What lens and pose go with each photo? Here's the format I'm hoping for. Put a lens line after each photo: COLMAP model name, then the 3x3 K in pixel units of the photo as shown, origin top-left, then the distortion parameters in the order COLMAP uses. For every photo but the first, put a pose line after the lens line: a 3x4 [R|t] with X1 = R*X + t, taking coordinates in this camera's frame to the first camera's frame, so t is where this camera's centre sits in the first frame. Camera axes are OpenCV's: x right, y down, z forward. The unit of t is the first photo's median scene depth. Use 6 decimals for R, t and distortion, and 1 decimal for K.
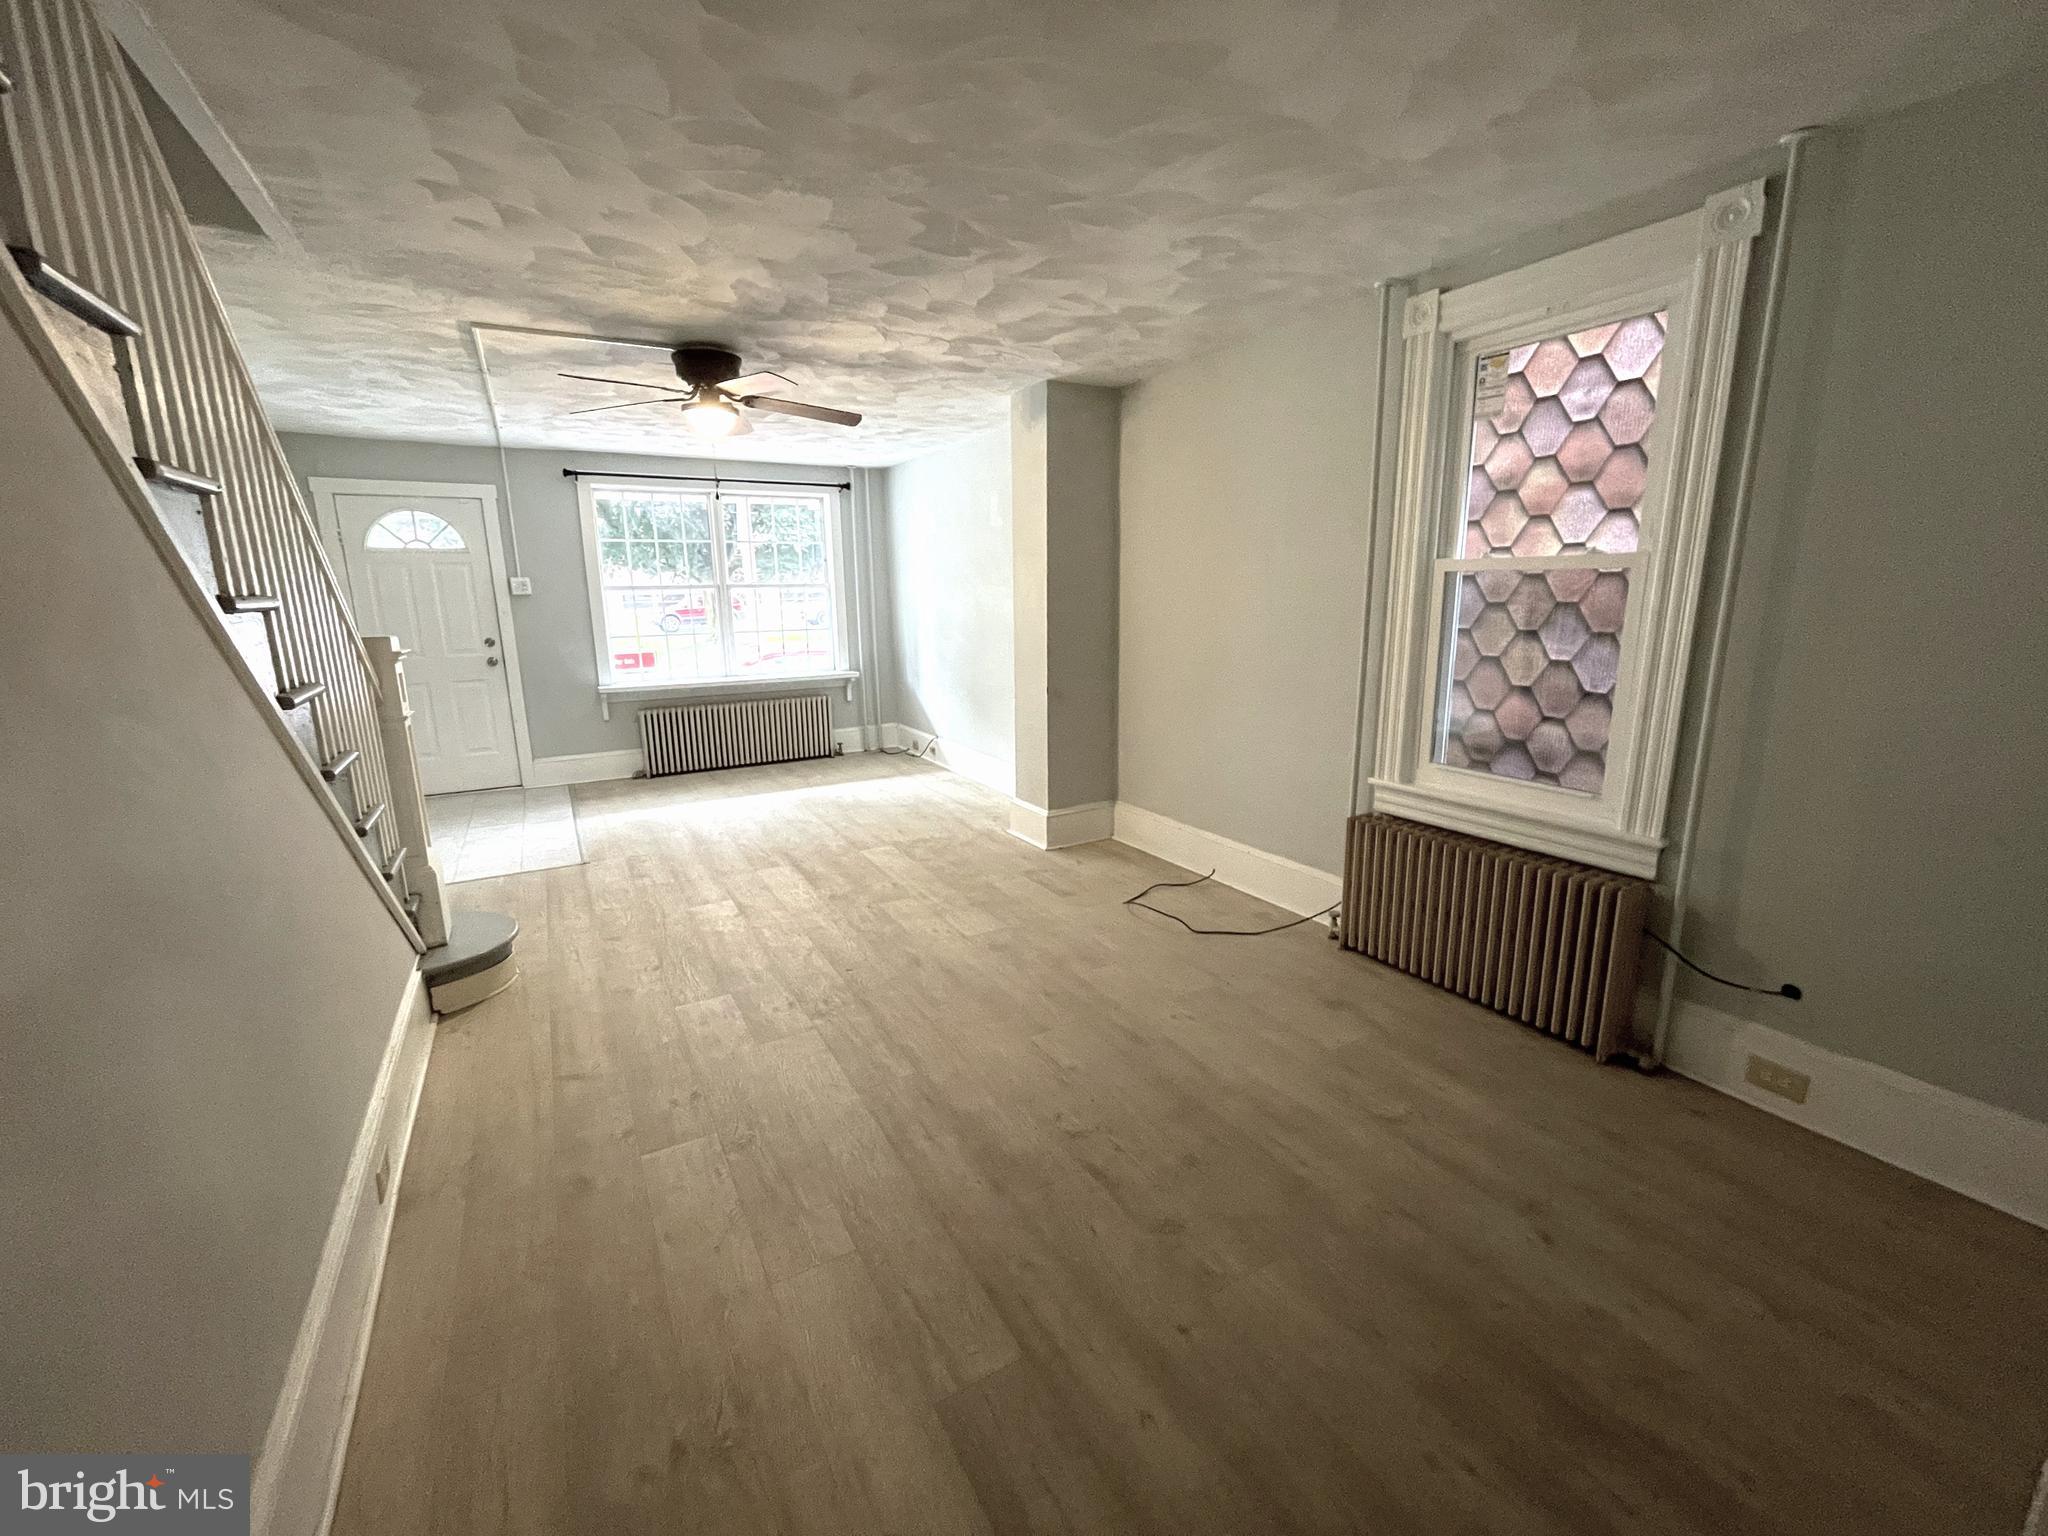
lens RADIAL K [[836.3, 0, 1015.8], [0, 836.3, 766.5], [0, 0, 1]] dist [-0.002889, 0.000052]
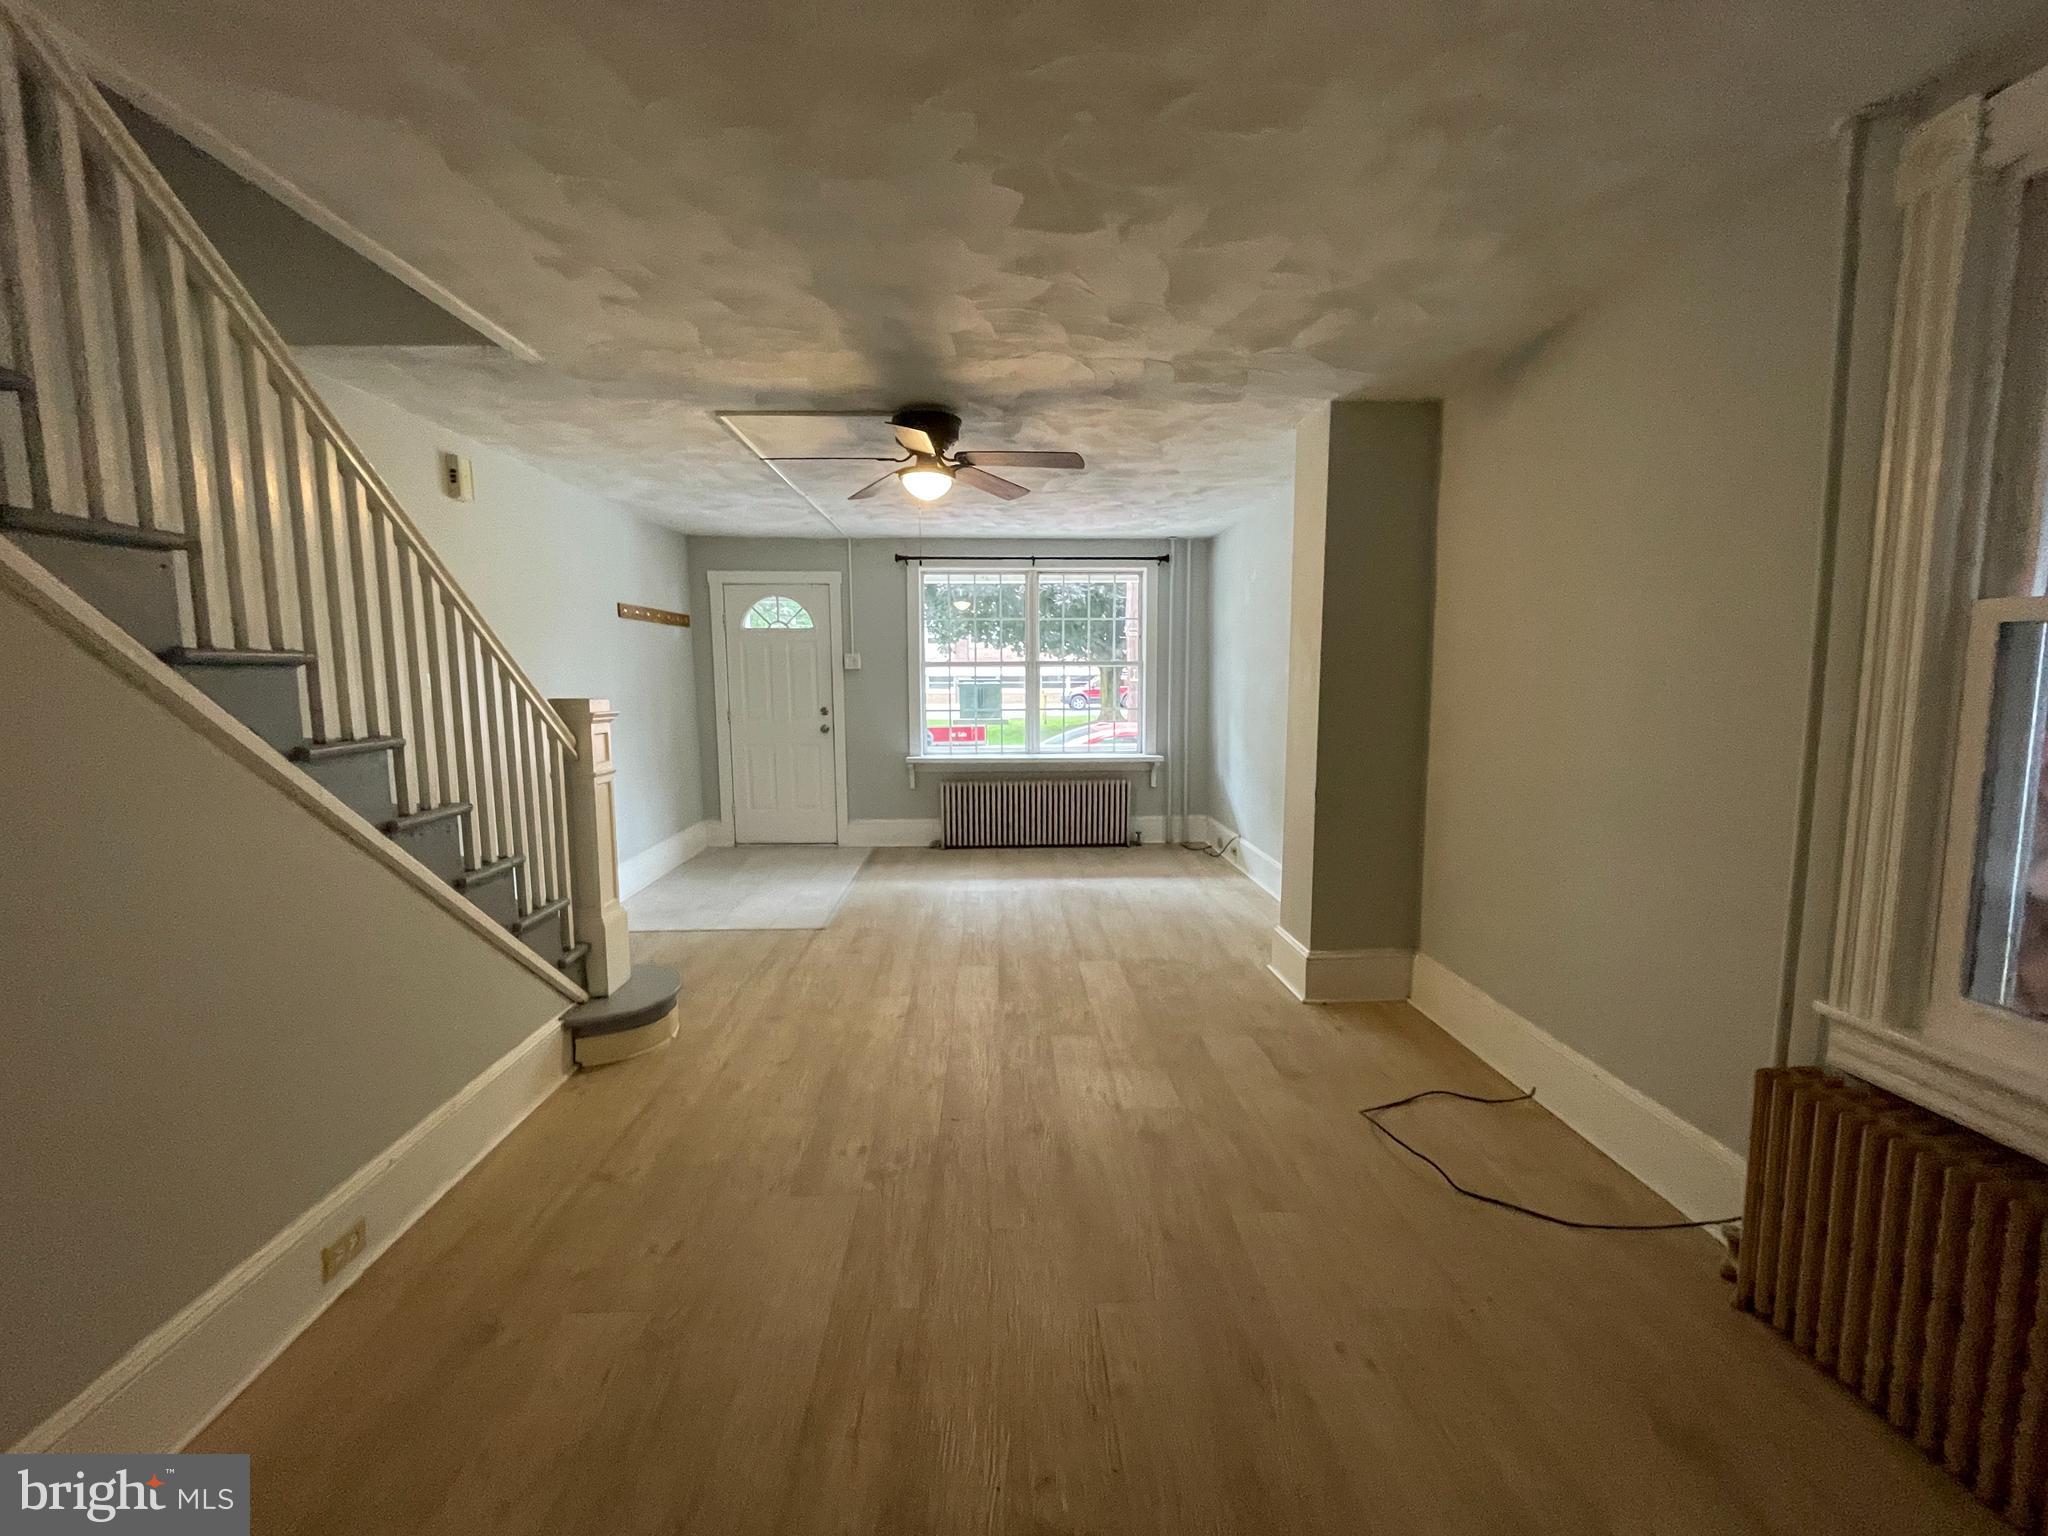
lens RADIAL K [[836.3, 0, 1015.8], [0, 836.3, 766.5], [0, 0, 1]] dist [-0.002889, 0.000052]
pose [[0.885195, 0.061484, -0.461139, 0.172291], [-0.105974, 0.991818, -0.071186, -0.037781], [0.452989, 0.111882, 0.884468, 0.227471]]
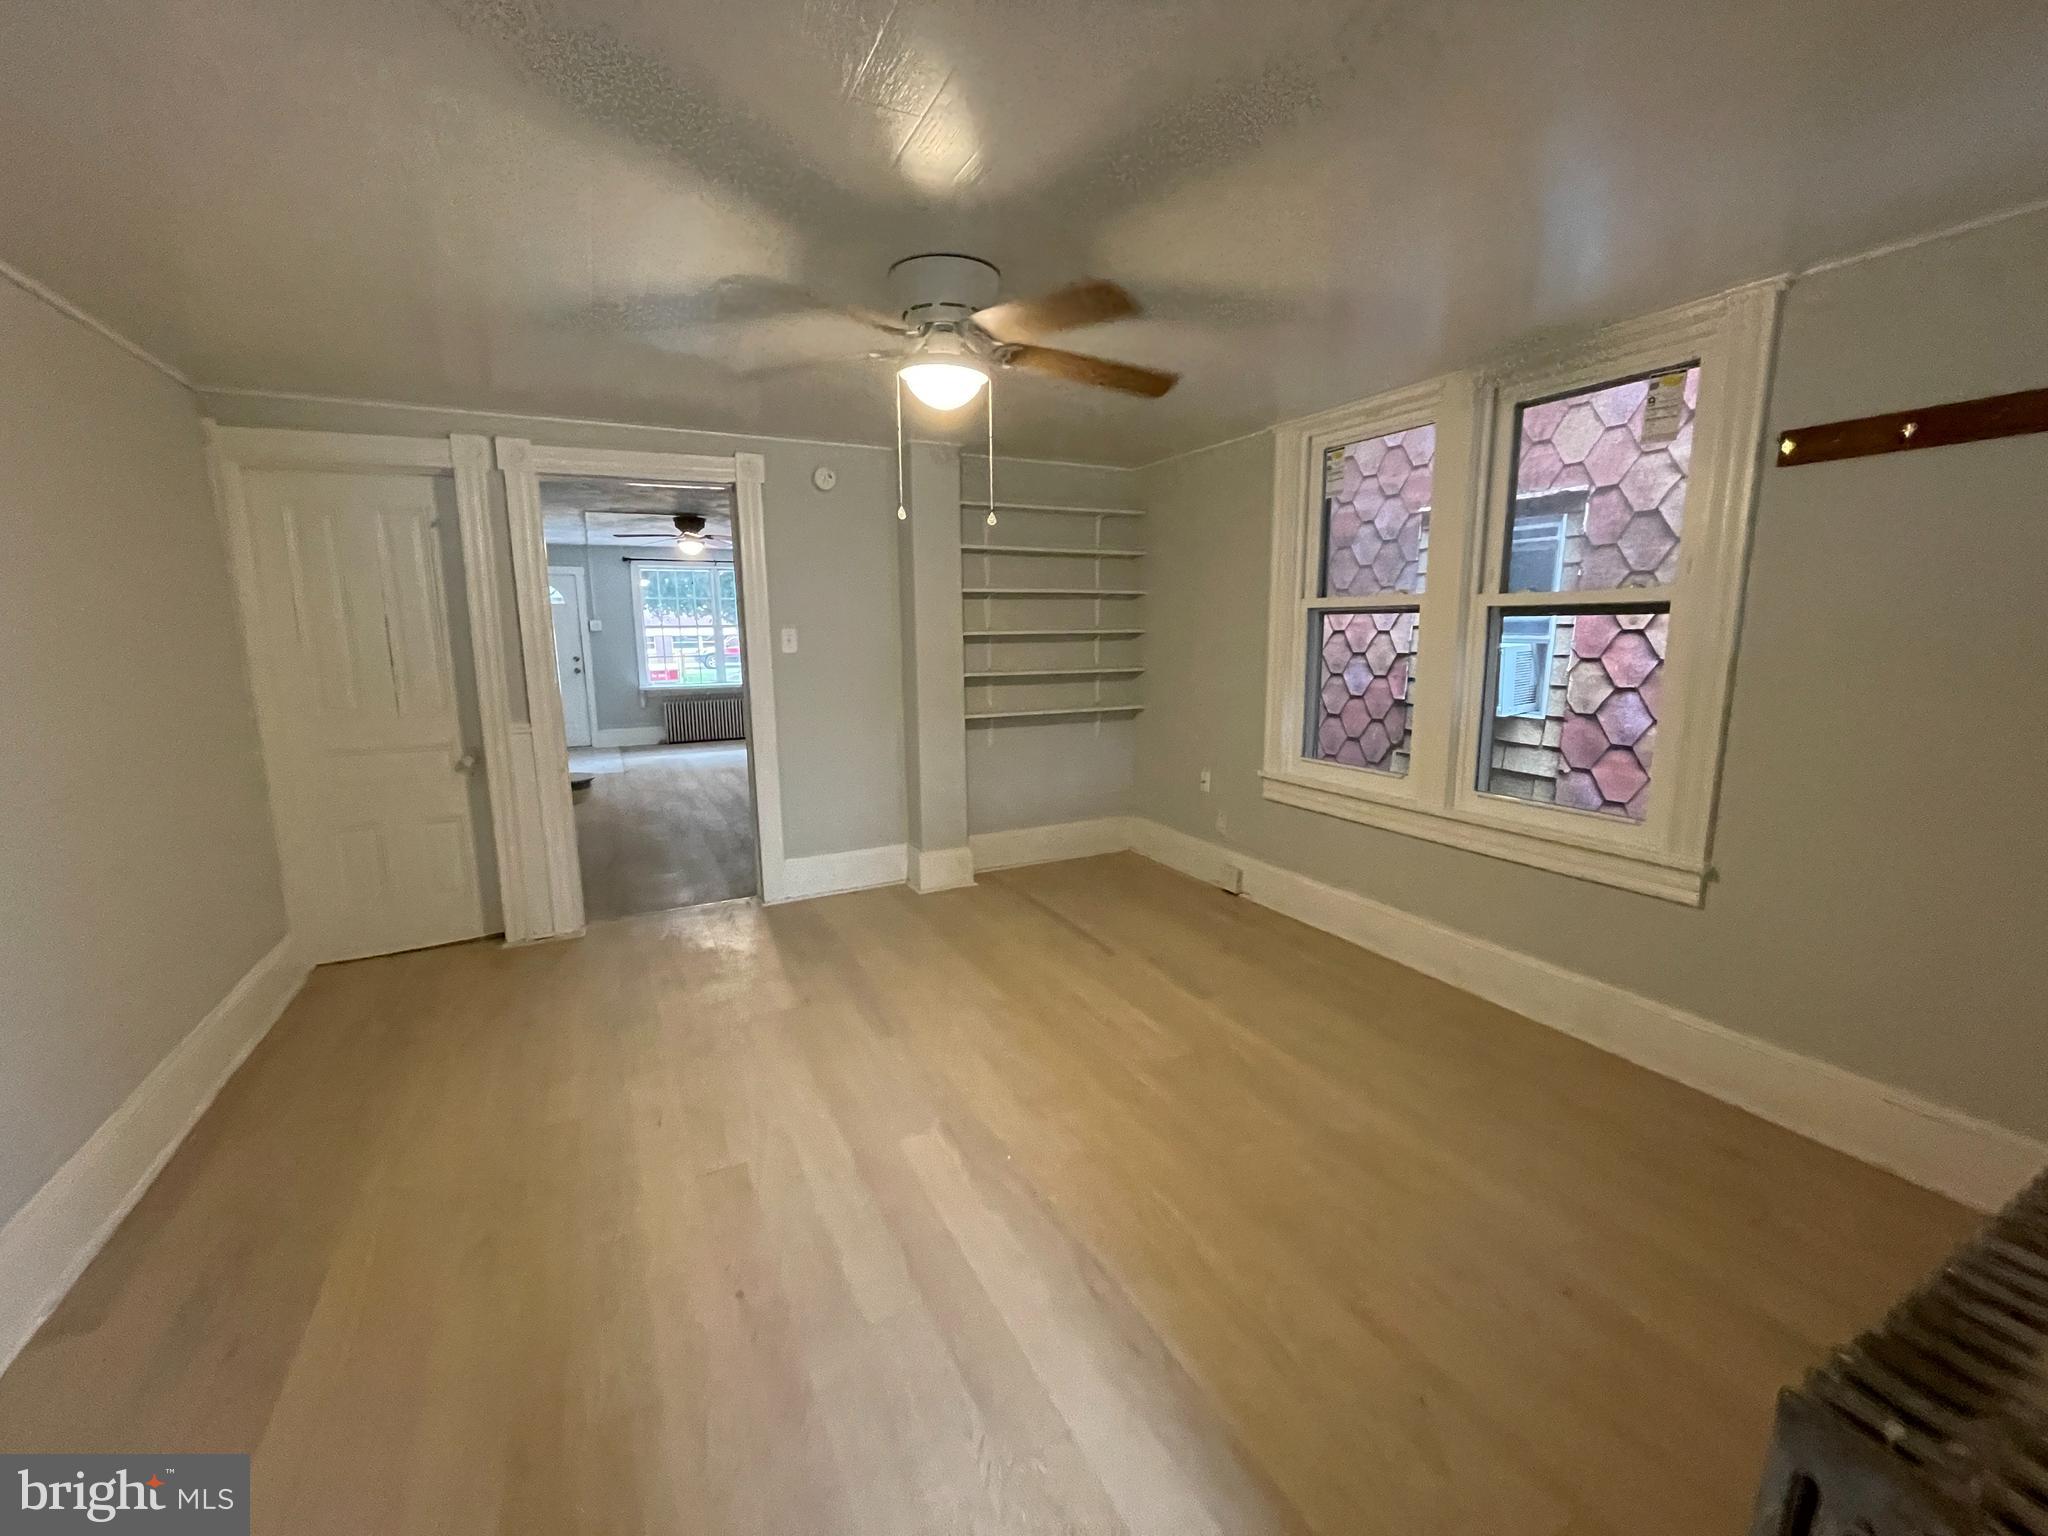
lens RADIAL K [[836.3, 0, 1015.8], [0, 836.3, 766.5], [0, 0, 1]] dist [-0.002889, 0.000052]
pose [[0.998626, 0.010477, -0.051343, 0.536308], [-0.012989, 0.998722, -0.048852, 0.217200], [0.050766, 0.049452, 0.997486, -0.975743]]
